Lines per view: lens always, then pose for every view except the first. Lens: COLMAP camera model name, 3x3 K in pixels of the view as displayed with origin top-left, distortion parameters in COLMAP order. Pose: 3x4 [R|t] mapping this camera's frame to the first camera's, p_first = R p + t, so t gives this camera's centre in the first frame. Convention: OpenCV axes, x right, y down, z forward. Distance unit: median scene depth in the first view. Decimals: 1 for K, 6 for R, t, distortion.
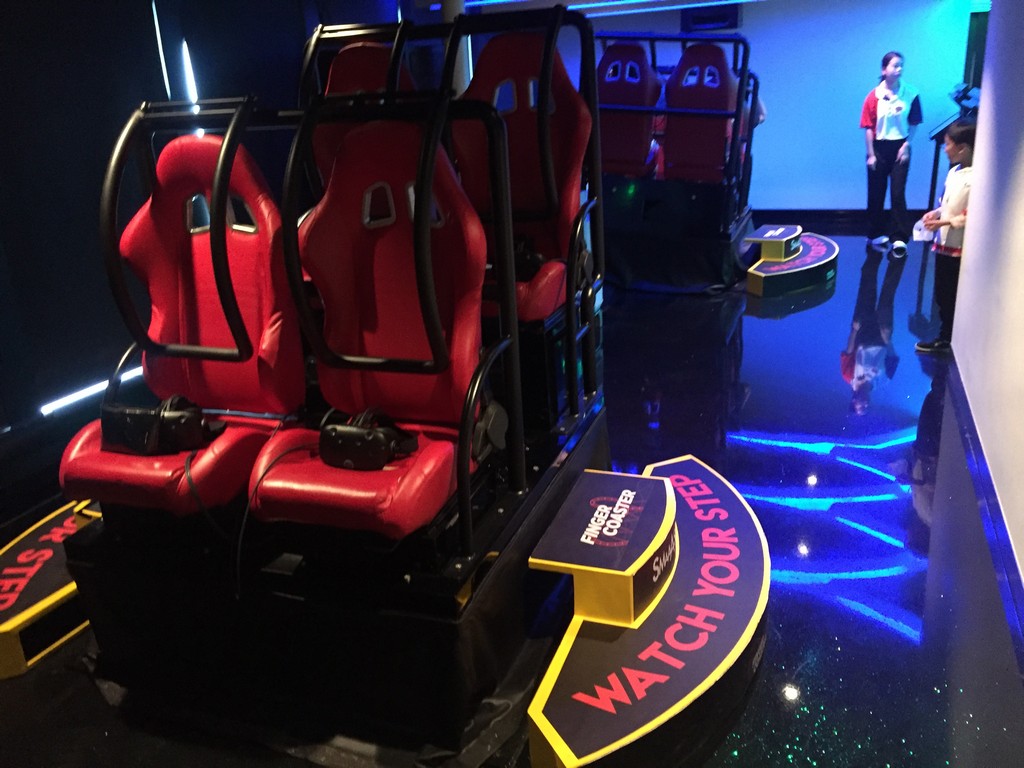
lens RADIAL K [[867.7, 0, 511.2], [0, 867.7, 382.0], [0, 0, 1]] dist [-0.010236, -0.001925]
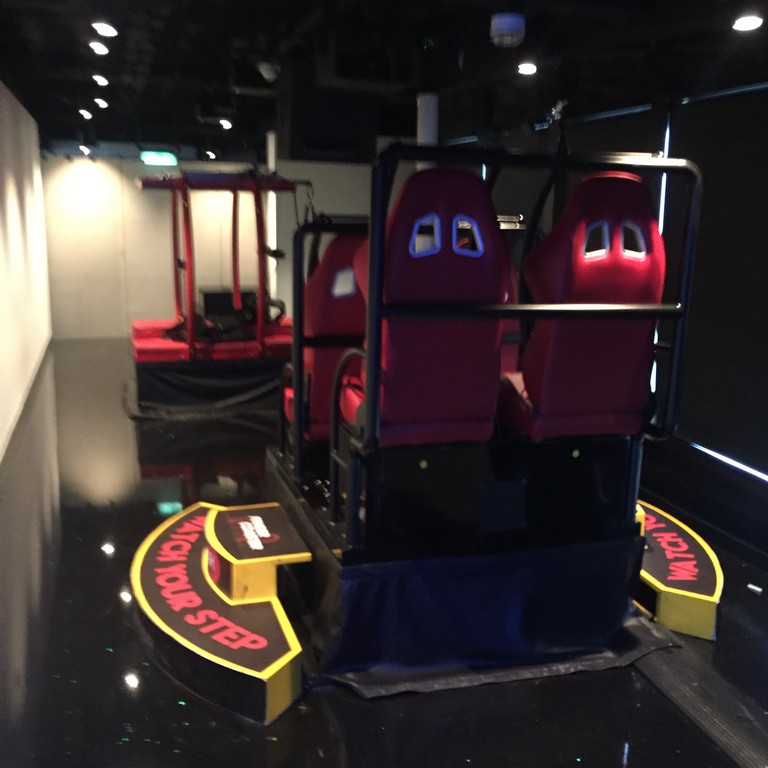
lens RADIAL K [[884.7, 0, 383.9], [0, 884.7, 384.7], [0, 0, 1]] dist [0.024463, 0.000000]
pose [[-0.791105, 0.170122, -0.587547, 0.673925], [-0.169617, 0.861865, 0.477932, -0.676222], [0.587693, 0.477752, -0.652970, 1.787188]]
